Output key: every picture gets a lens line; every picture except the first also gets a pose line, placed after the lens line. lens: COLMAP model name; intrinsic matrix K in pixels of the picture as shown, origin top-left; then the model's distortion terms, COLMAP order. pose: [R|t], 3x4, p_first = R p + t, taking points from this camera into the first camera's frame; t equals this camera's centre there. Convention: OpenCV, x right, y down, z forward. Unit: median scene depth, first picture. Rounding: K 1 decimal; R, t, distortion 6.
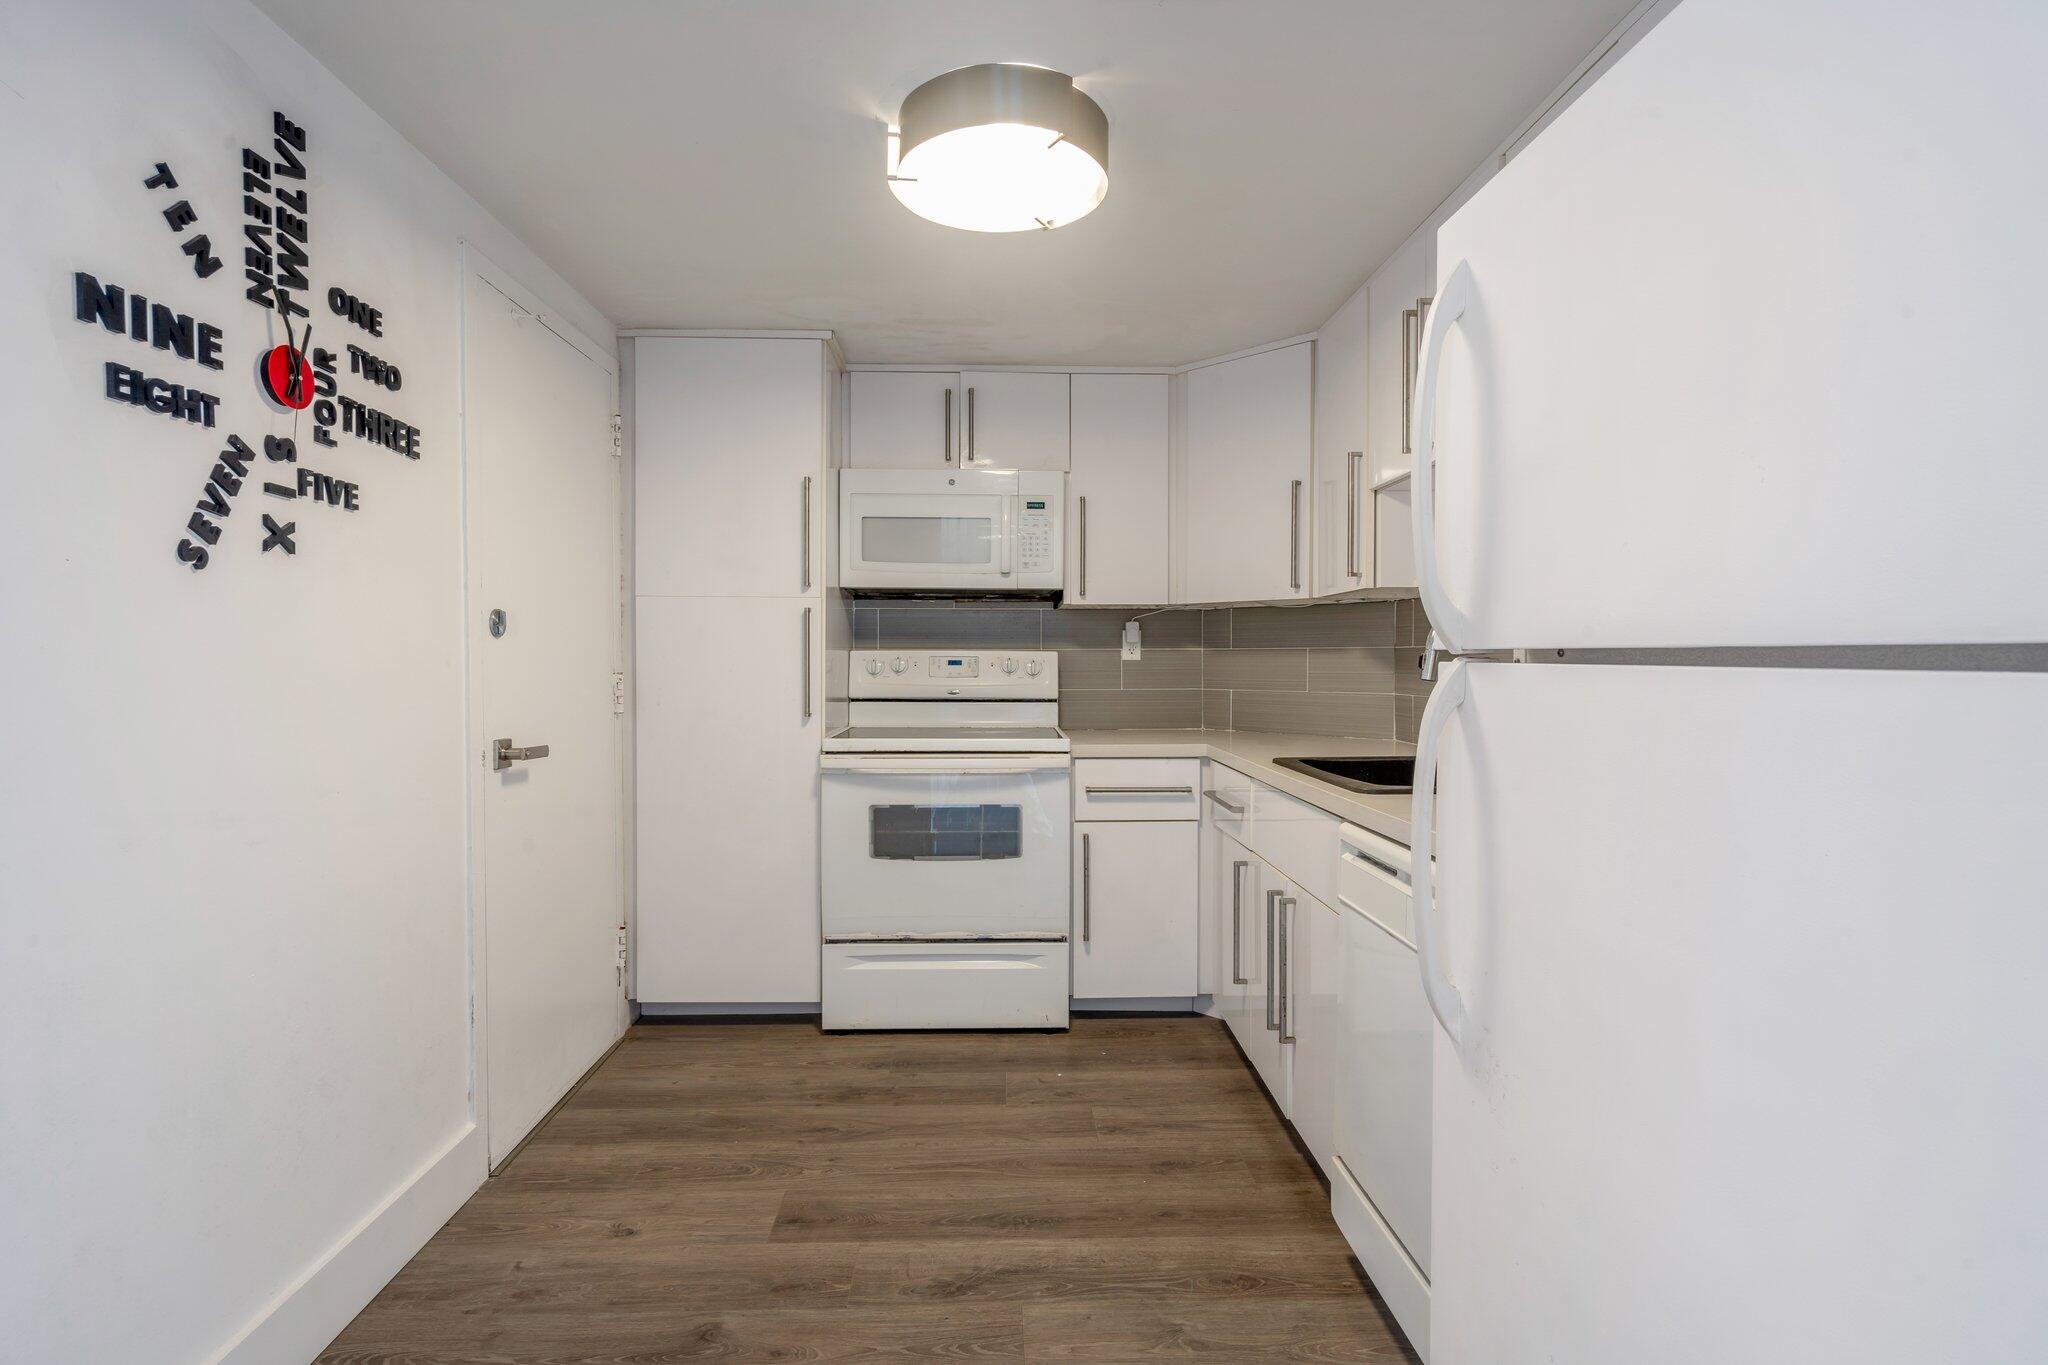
lens RADIAL K [[965.8, 0, 1022.2], [0, 965.8, 682.8], [0, 0, 1]] dist [0.002848, 0.000124]
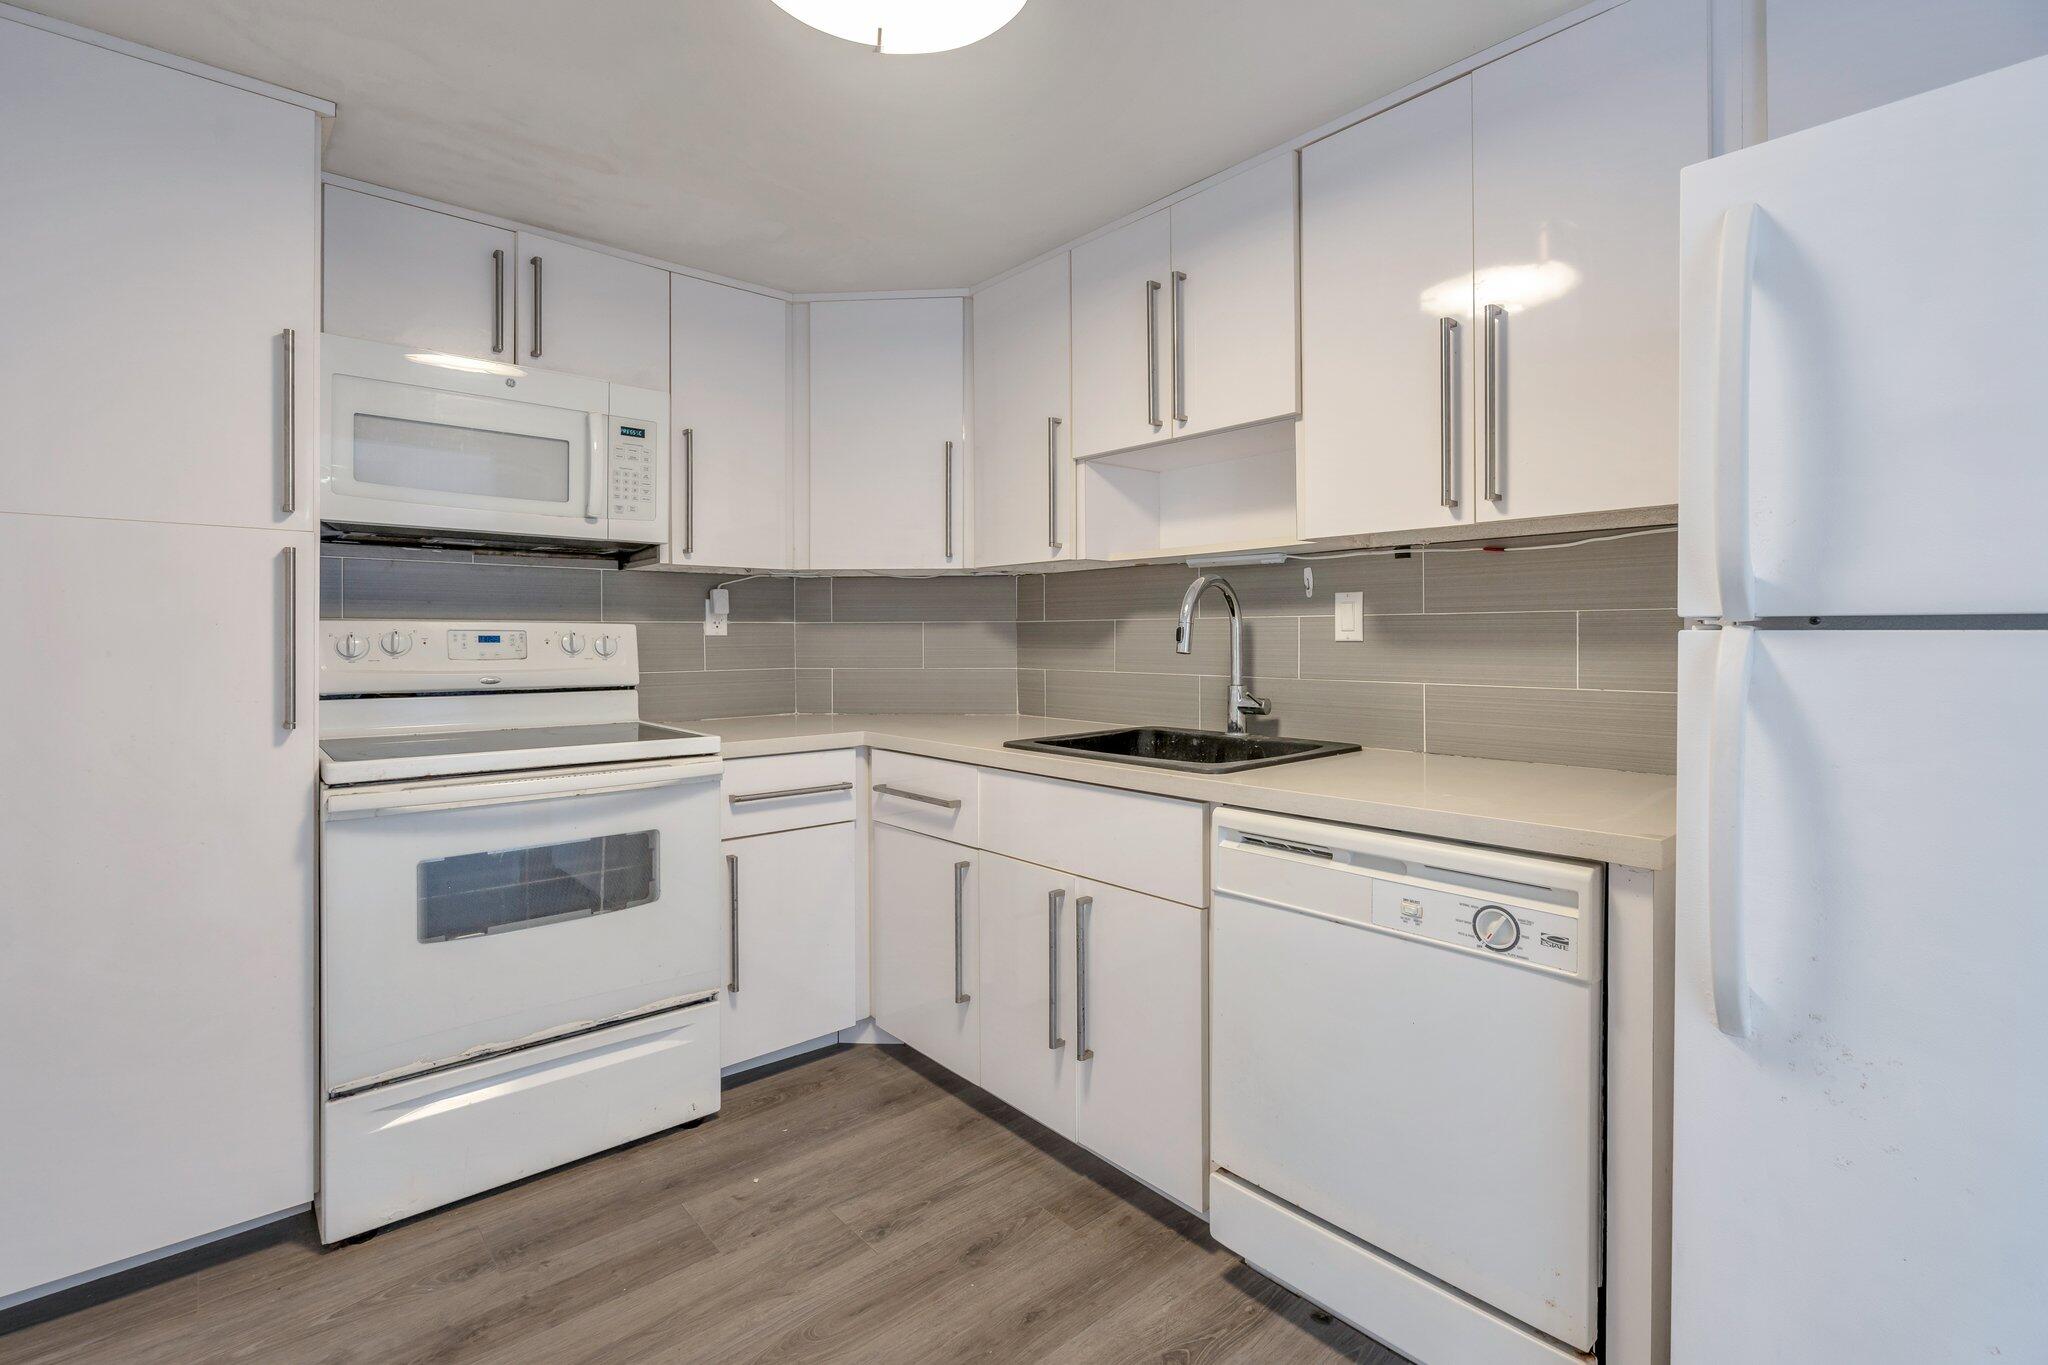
lens RADIAL K [[929.6, 0, 1019.4], [0, 929.6, 643.6], [0, 0, 1]] dist [-0.001998, 0.001200]
pose [[0.773631, -0.005614, 0.633612, -0.233480], [0.017204, 0.999778, -0.012148, -0.002917], [-0.633403, 0.020299, 0.773556, 0.264642]]
